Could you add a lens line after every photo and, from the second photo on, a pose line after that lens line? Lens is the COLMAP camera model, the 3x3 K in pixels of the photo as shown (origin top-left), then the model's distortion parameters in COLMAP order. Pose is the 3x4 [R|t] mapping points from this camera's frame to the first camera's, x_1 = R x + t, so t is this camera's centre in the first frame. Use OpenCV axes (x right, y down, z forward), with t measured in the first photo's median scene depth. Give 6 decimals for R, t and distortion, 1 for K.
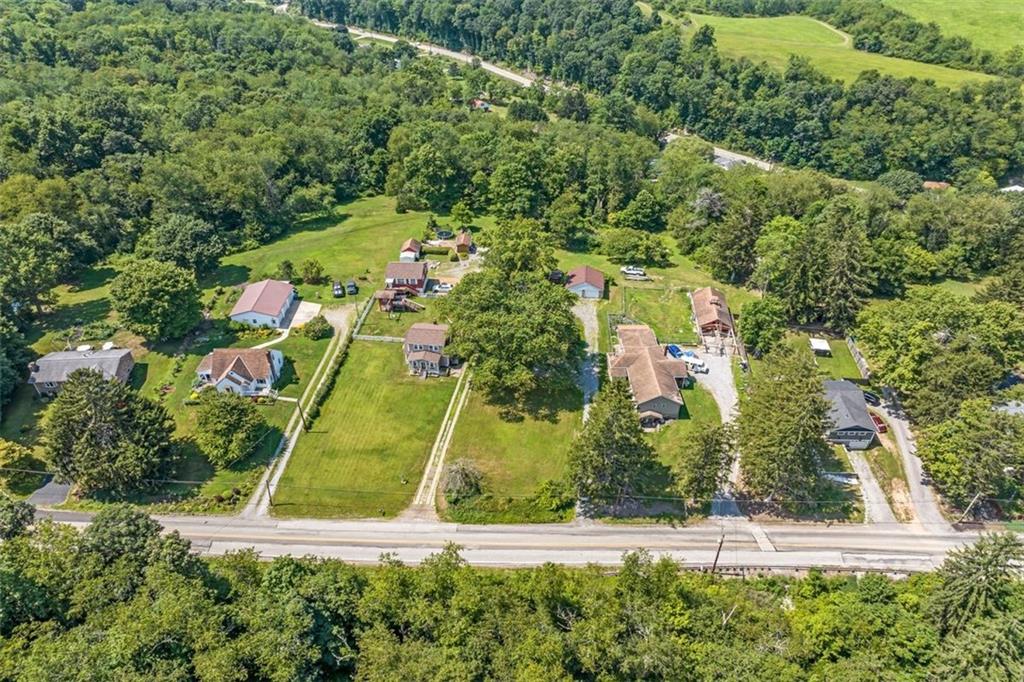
lens RADIAL K [[497.4, 0, 512.0], [0, 497.4, 341.0], [0, 0, 1]] dist [0.003088, 0.000196]
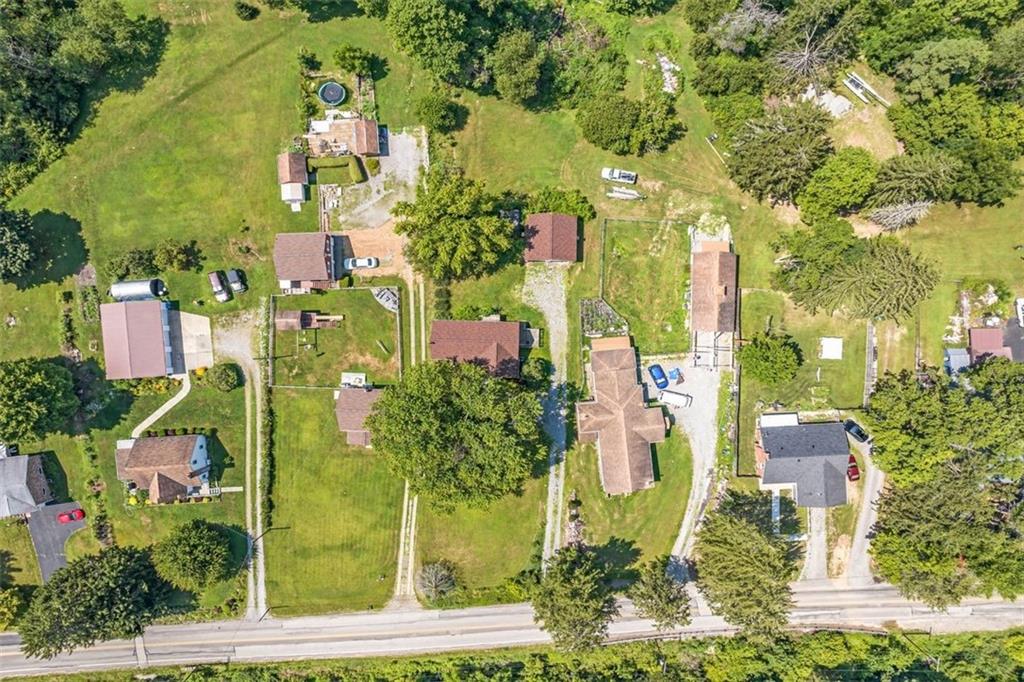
lens RADIAL K [[498.8, 0, 506.1], [0, 498.8, 337.3], [0, 0, 1]] dist [-0.000704, -0.000016]
pose [[0.994477, -0.104254, -0.012131, 0.108116], [0.082286, 0.702682, 0.706729, -0.762893], [-0.065155, -0.703824, 0.707380, 0.553763]]
